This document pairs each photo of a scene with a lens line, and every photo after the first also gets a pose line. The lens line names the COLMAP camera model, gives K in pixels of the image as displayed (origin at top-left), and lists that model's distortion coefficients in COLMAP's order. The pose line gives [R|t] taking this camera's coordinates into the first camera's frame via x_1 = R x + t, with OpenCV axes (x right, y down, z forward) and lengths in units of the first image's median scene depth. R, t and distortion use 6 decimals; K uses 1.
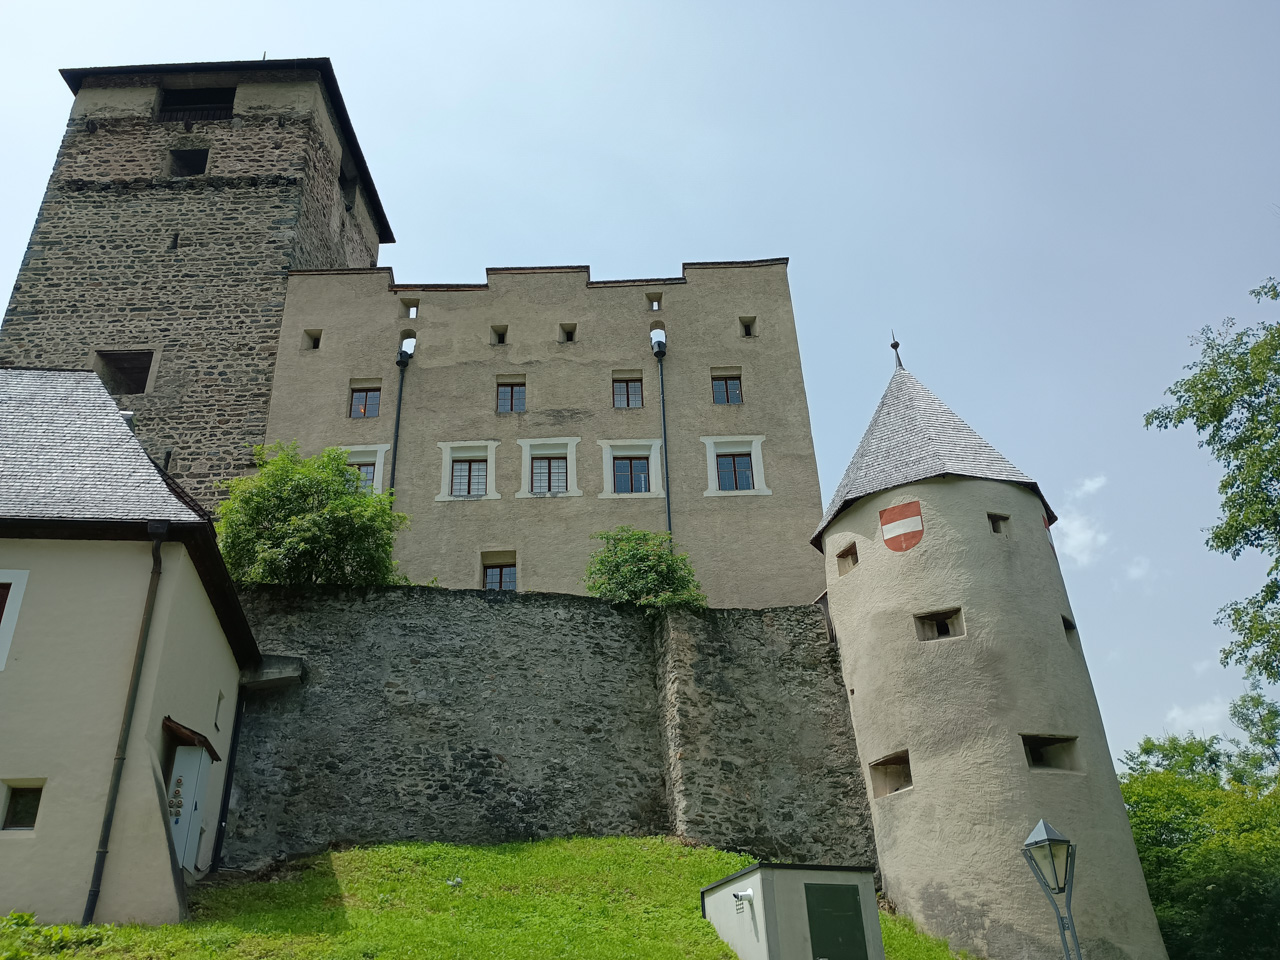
lens RADIAL K [[1016.9, 0, 644.4], [0, 1016.9, 483.5], [0, 0, 1]] dist [0.023600, -0.004262]
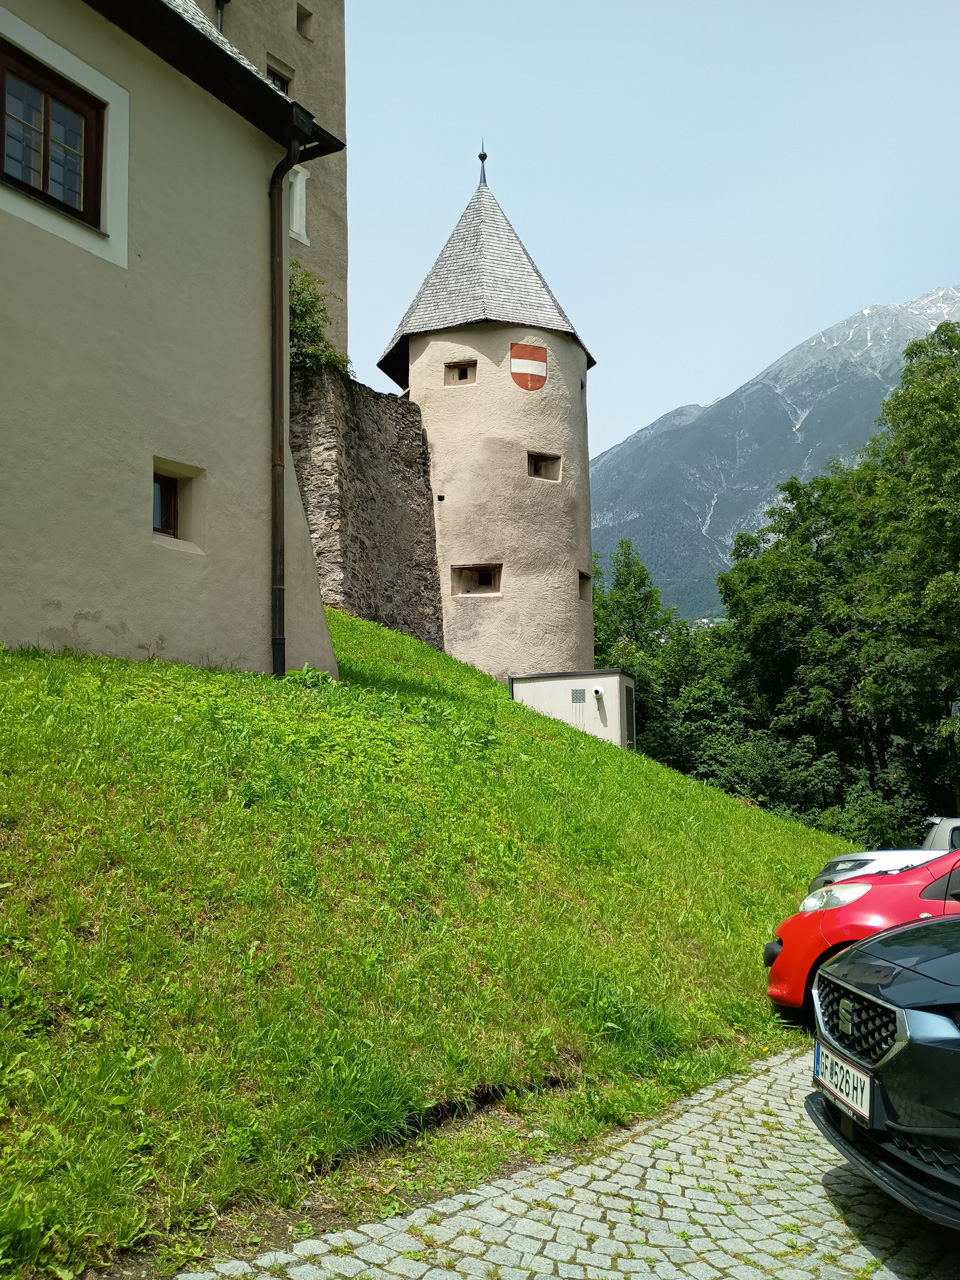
lens RADIAL K [[1016.9, 0, 483.0], [0, 1016.9, 645.6], [0, 0, 1]] dist [0.023600, -0.004262]
pose [[0.623073, 0.105254, 0.775050, -0.613093], [-0.400993, 0.893761, 0.200989, 0.115064], [-0.671554, -0.436020, 0.599084, 0.269798]]
